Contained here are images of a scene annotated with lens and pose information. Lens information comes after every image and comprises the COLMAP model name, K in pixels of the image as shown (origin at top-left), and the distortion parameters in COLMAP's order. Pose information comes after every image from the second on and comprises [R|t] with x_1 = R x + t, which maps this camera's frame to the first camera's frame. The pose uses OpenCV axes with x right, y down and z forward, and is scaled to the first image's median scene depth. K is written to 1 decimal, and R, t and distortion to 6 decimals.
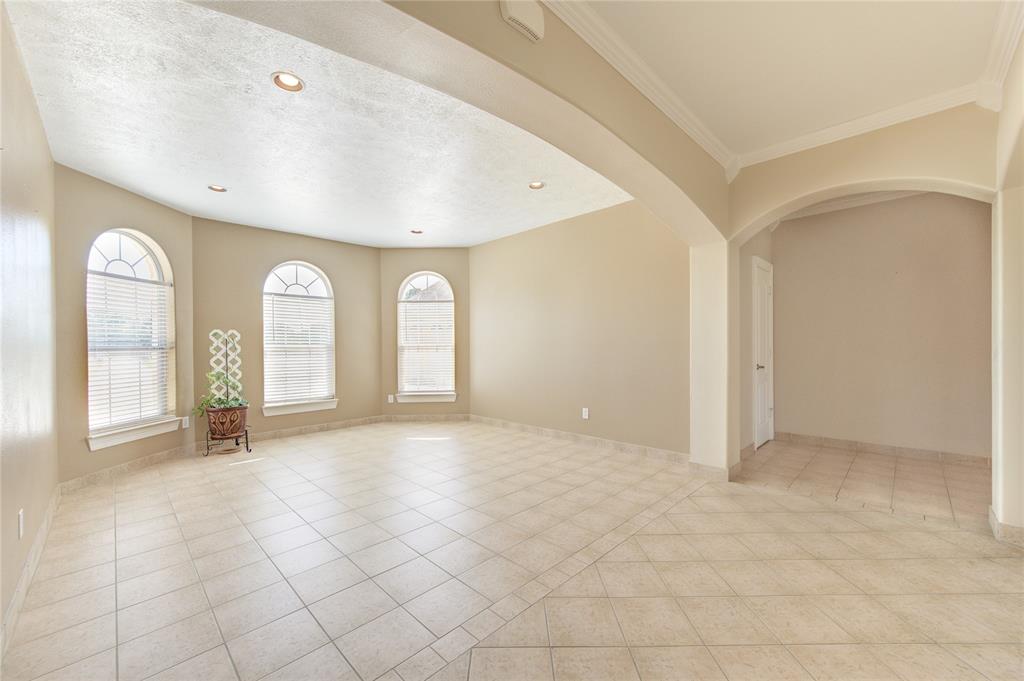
lens RADIAL K [[398.4, 0, 510.1], [0, 398.4, 339.9], [0, 0, 1]] dist [-0.000123, 0.000294]
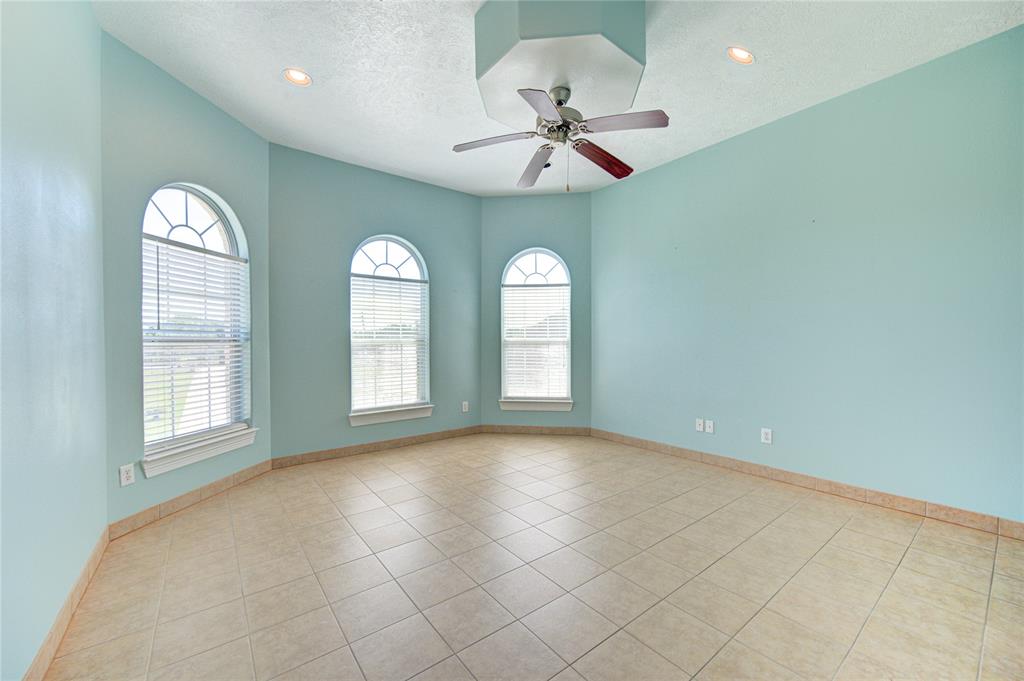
lens RADIAL K [[398.4, 0, 508.2], [0, 398.4, 339.4], [0, 0, 1]] dist [-0.000123, 0.000294]
pose [[0.992180, 0.008708, -0.124511, -0.218201], [-0.007904, 0.999945, 0.006953, 0.008678], [0.124565, -0.005914, 0.992194, 0.259361]]
